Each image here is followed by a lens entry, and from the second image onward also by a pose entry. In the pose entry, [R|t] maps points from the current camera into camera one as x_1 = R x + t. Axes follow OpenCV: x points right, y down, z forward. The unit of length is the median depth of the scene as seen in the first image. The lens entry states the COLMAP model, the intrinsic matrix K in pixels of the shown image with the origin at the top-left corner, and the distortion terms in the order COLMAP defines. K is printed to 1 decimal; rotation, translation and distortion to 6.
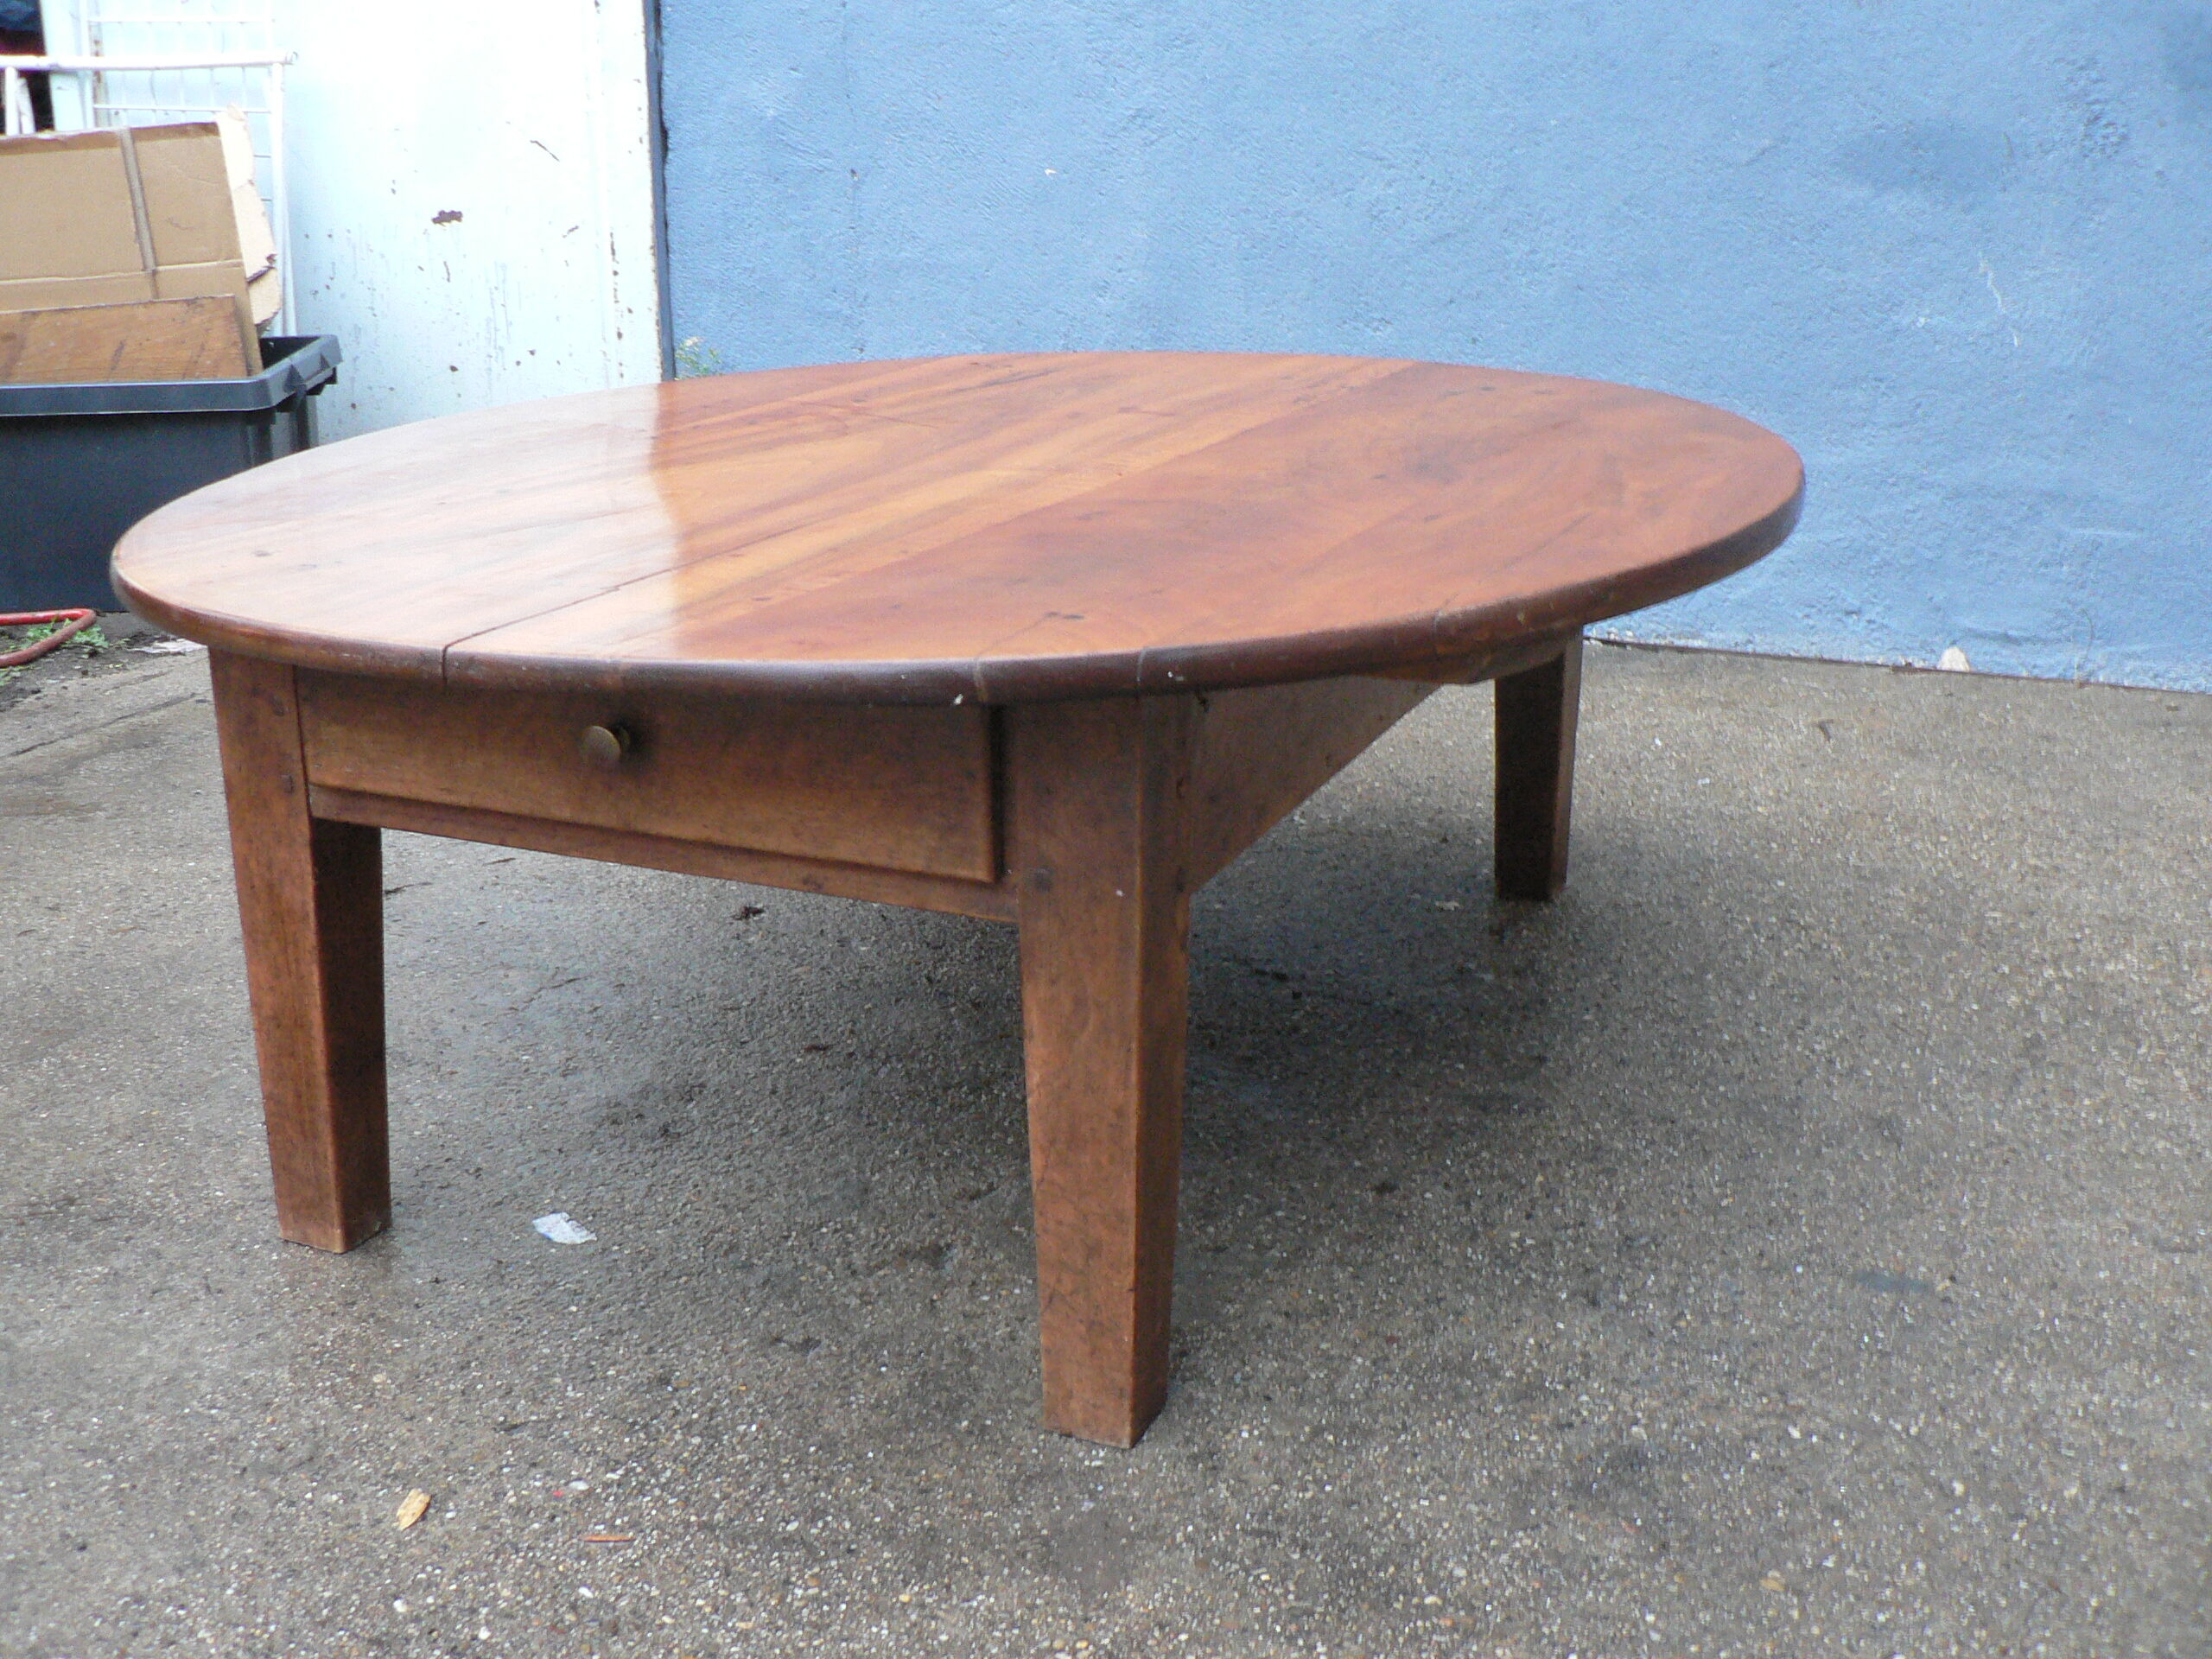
lens RADIAL K [[2409.3, 0, 1077.2], [0, 2409.3, 823.3], [0, 0, 1]] dist [-0.190735, 0.211029]
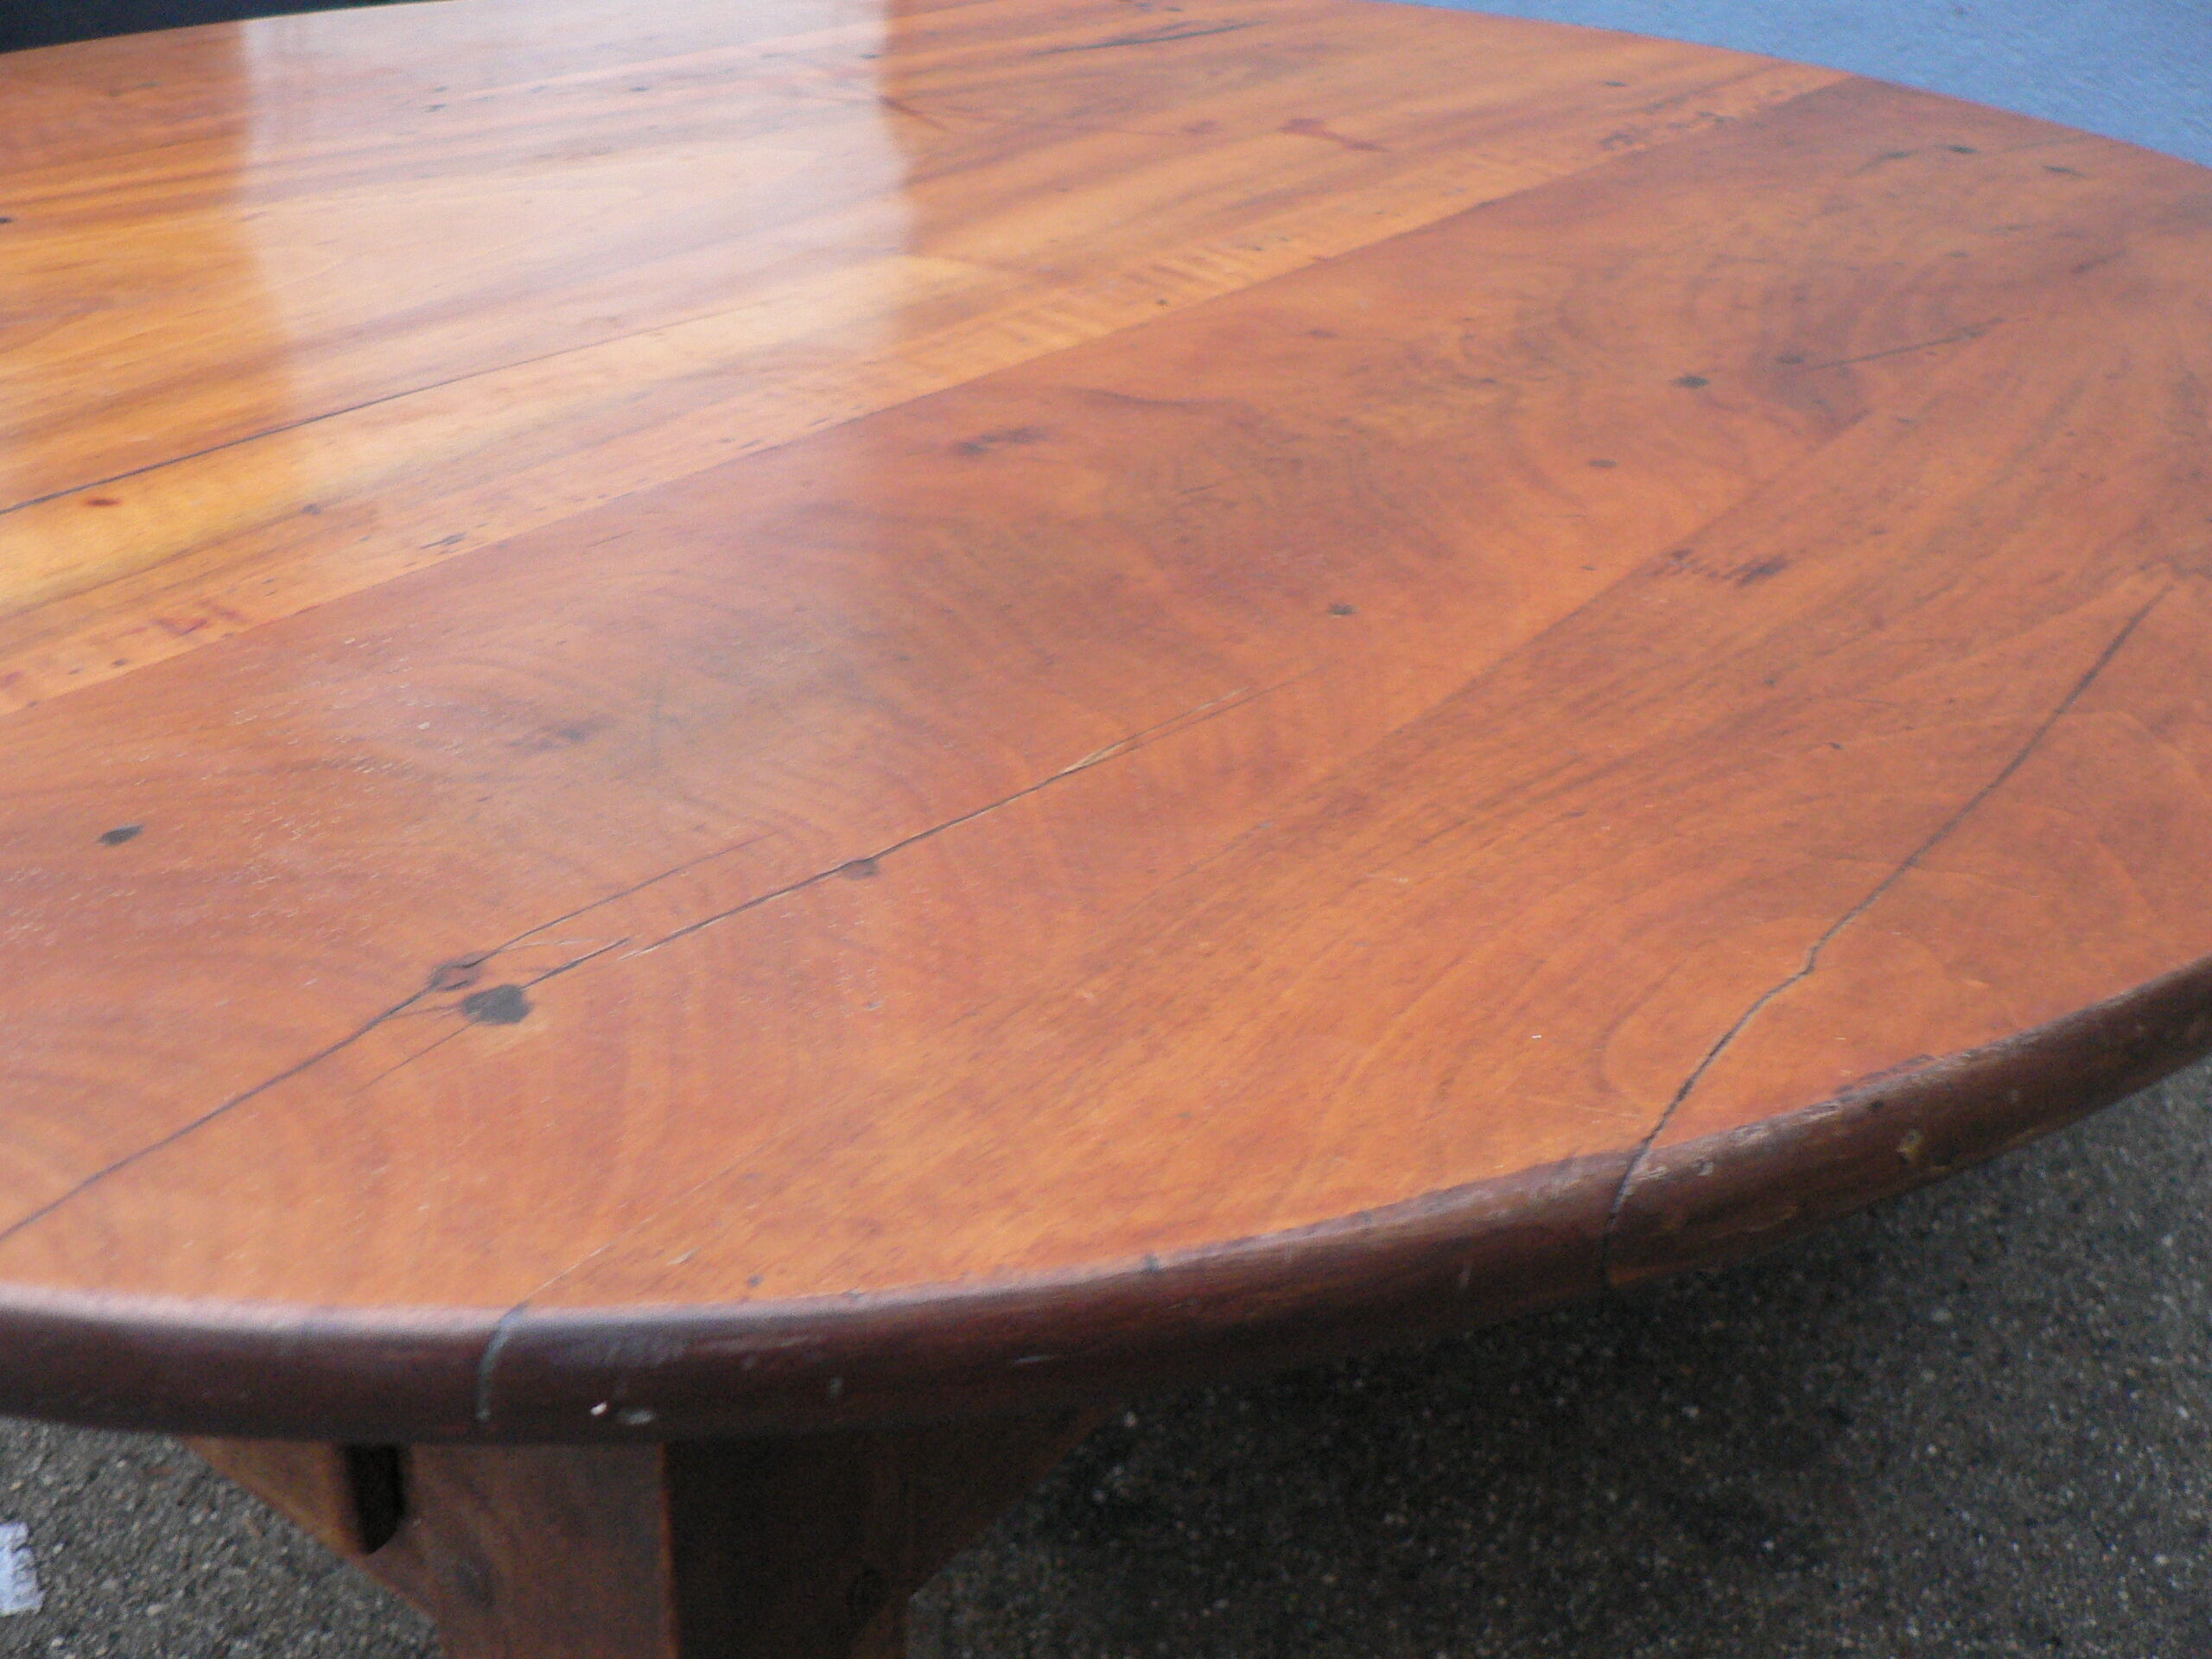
lens RADIAL K [[2410.1, 0, 1087.4], [0, 2410.1, 823.0], [0, 0, 1]] dist [-0.196316, 0.216161]
pose [[0.980257, 0.142287, -0.137299, 0.075751], [-0.116365, 0.976535, 0.181212, -0.114544], [0.159862, -0.161657, 0.973813, 0.450692]]
